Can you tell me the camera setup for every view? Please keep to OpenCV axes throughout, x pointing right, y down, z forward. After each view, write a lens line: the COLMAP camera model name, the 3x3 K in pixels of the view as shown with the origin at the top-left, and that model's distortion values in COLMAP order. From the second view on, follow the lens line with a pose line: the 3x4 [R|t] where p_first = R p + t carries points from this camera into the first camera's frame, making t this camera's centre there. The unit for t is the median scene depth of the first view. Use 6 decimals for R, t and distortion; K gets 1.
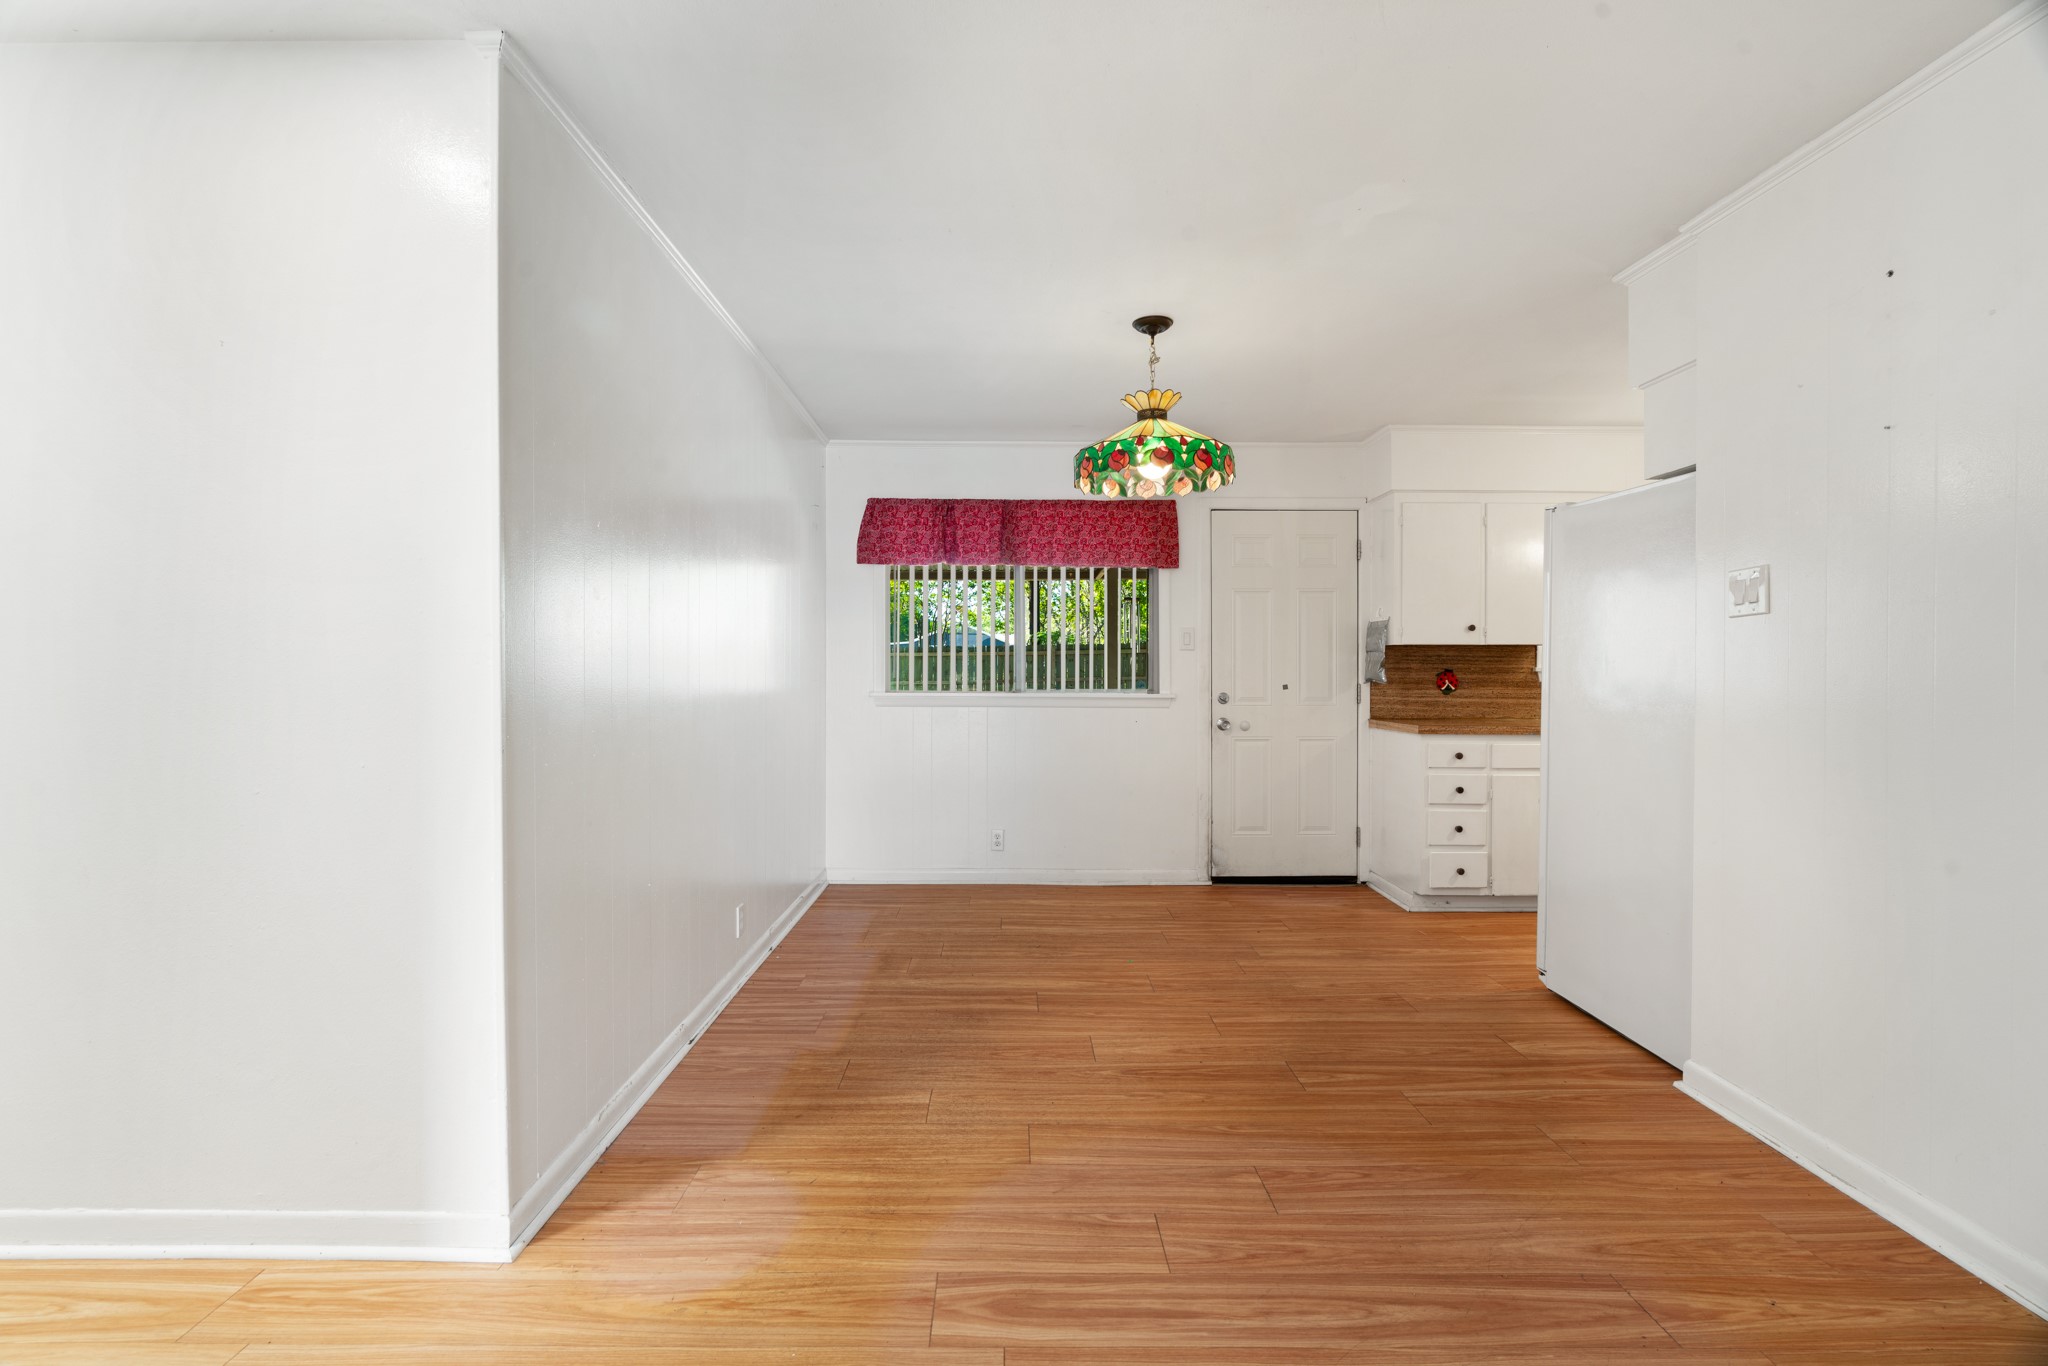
lens RADIAL K [[915.1, 0, 1022.4], [0, 915.1, 677.2], [0, 0, 1]] dist [0.000547, 0.000277]
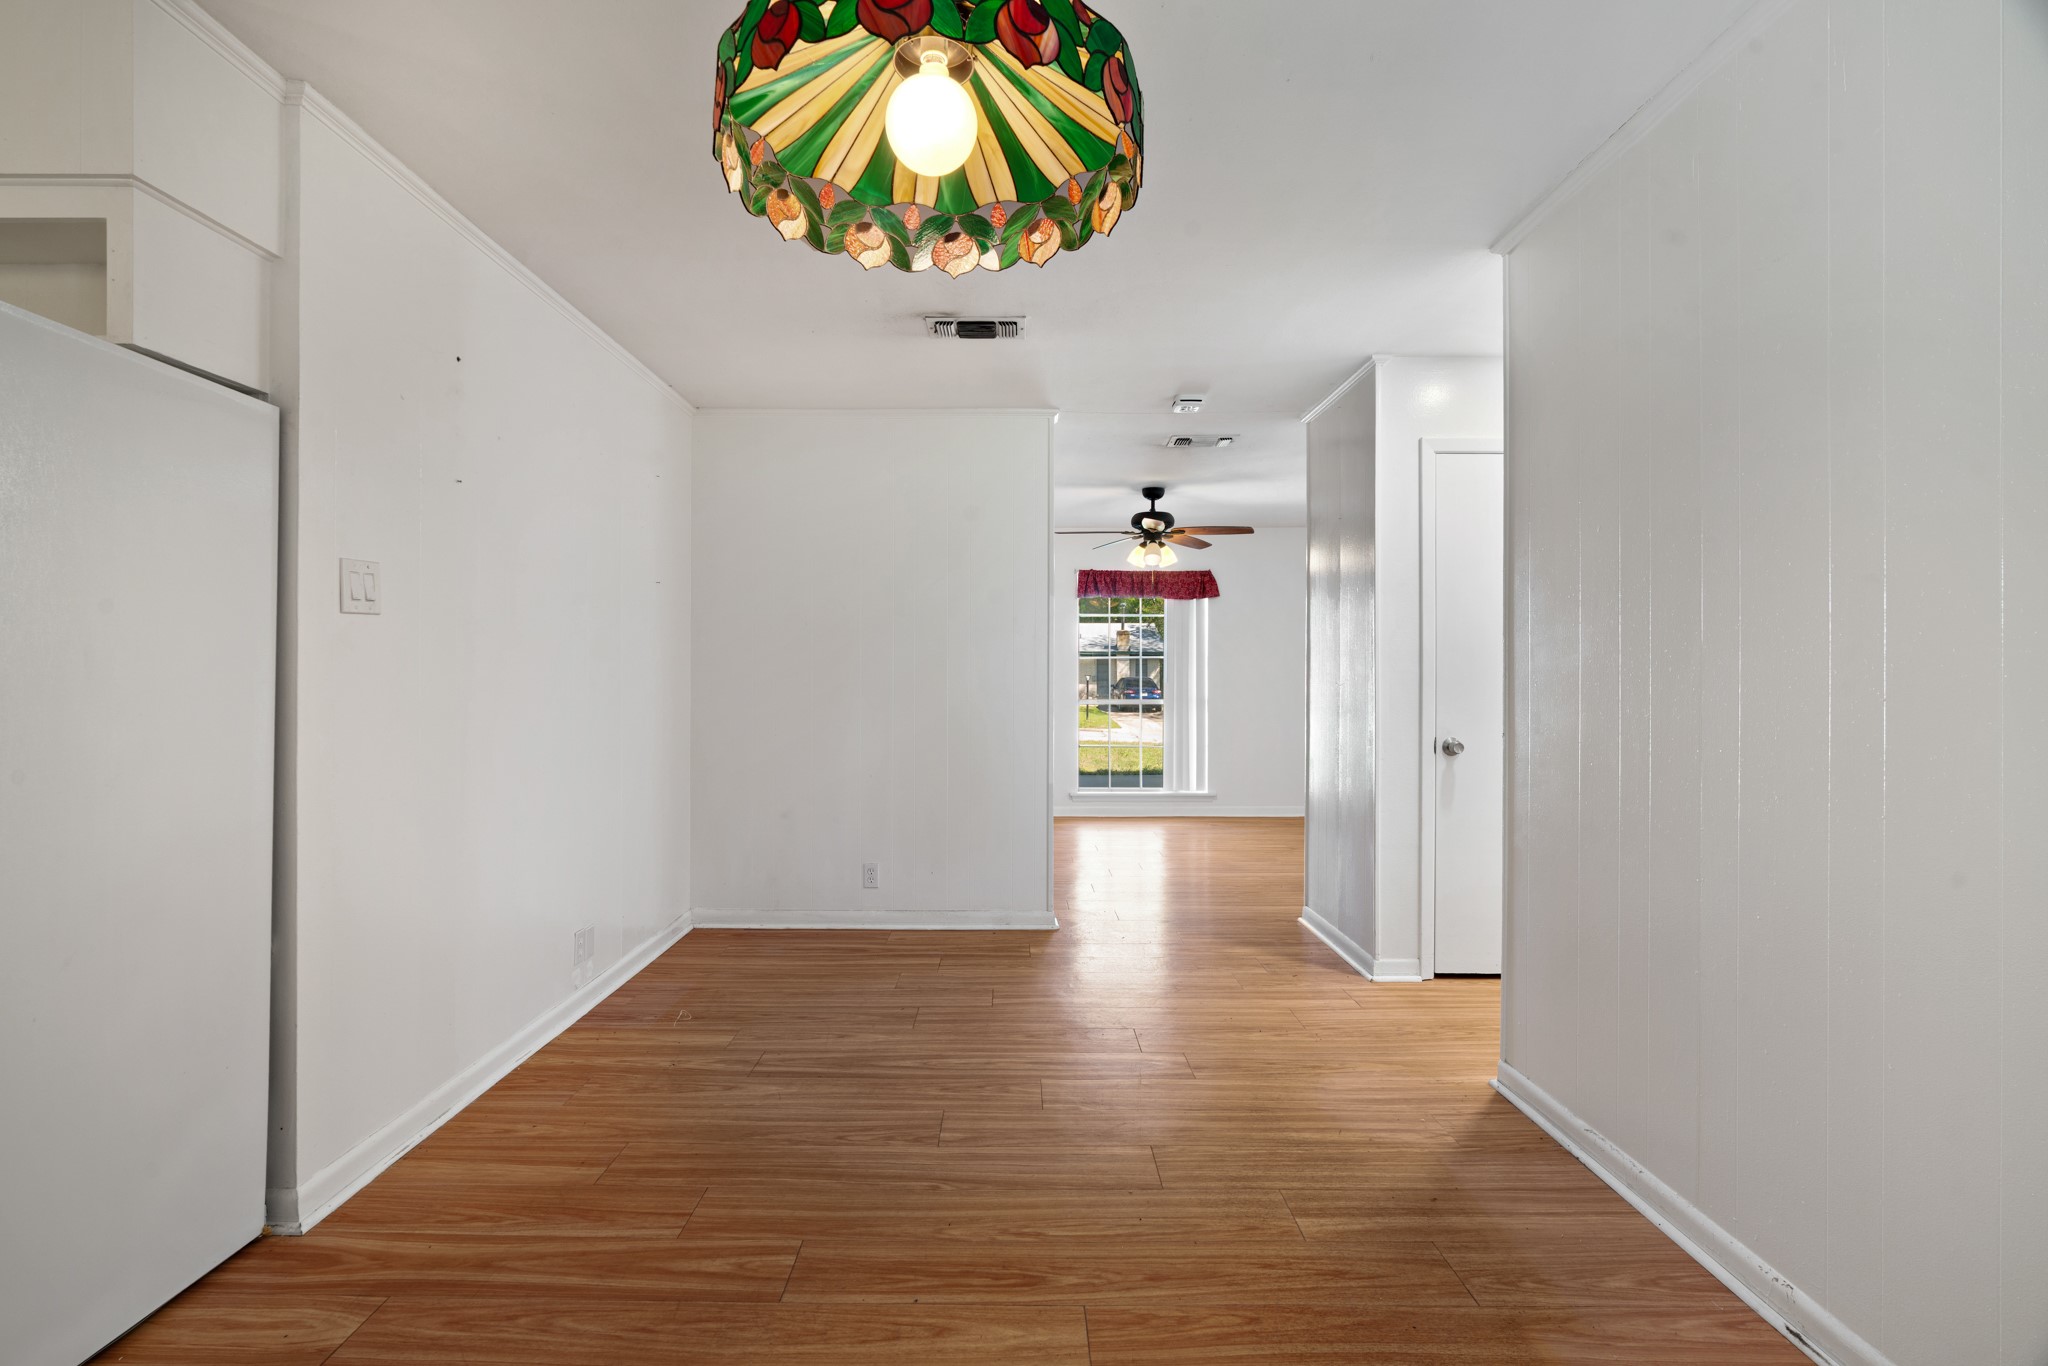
lens RADIAL K [[915.1, 0, 1022.4], [0, 915.1, 679.2], [0, 0, 1]] dist [0.000547, 0.000277]
pose [[-0.999952, -0.006566, 0.007287, 0.148733], [-0.006481, 0.999910, 0.011732, -0.016175], [-0.007364, 0.011684, -0.999905, 2.003090]]
